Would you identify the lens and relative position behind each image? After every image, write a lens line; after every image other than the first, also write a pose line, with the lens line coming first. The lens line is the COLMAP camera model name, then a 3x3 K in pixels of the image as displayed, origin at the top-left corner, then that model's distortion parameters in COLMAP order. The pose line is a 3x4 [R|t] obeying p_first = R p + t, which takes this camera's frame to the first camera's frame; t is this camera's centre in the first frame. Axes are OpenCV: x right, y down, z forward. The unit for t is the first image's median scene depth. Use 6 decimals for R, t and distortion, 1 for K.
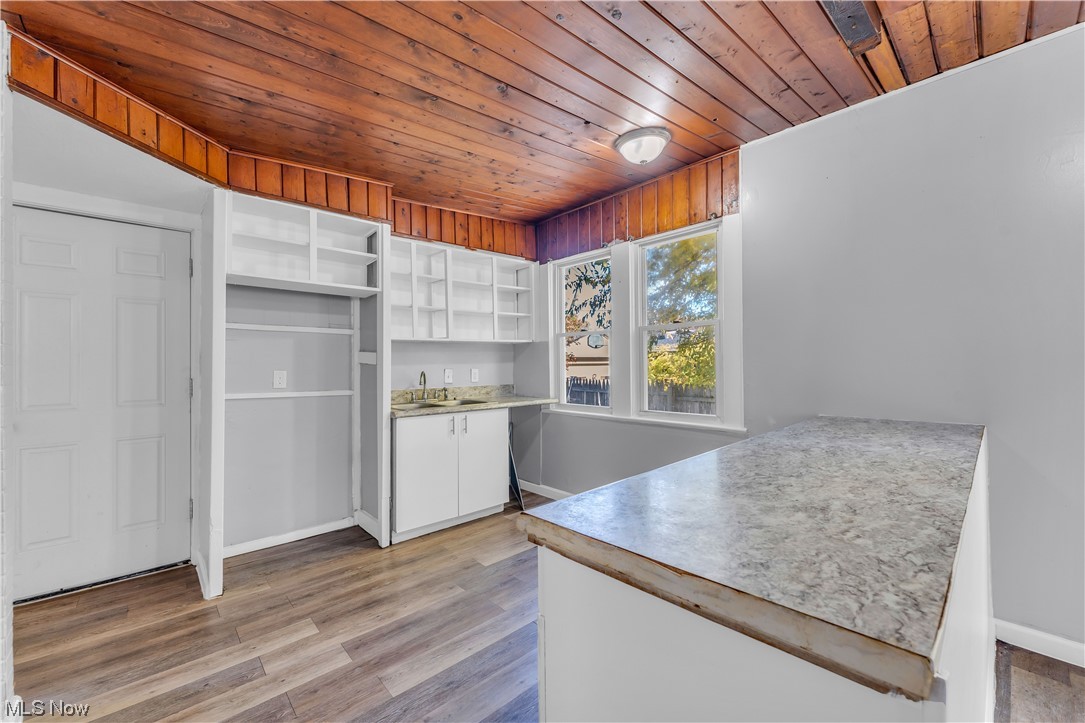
lens RADIAL K [[438.5, 0, 541.5], [0, 438.5, 360.0], [0, 0, 1]] dist [-0.000160, 0.000860]
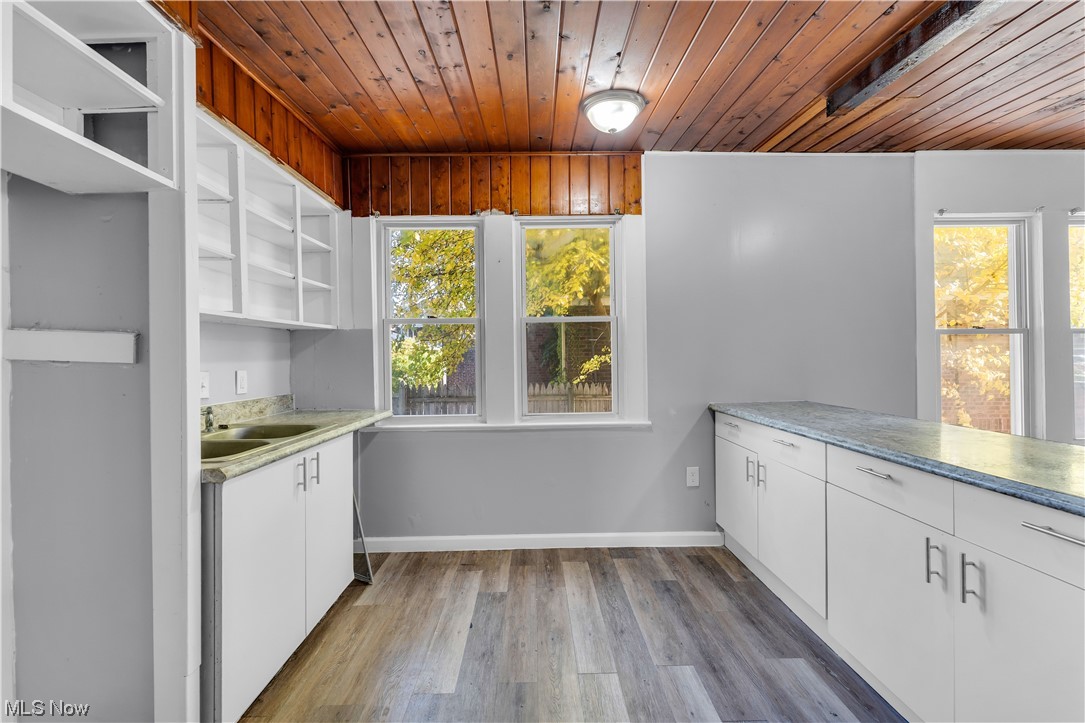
lens RADIAL K [[438.5, 0, 541.2], [0, 438.5, 357.7], [0, 0, 1]] dist [-0.000160, 0.000860]
pose [[0.653818, 0.006184, 0.756627, -0.370791], [-0.001163, 0.999974, -0.007168, 0.008219], [-0.756651, 0.003807, 0.653808, 0.376327]]
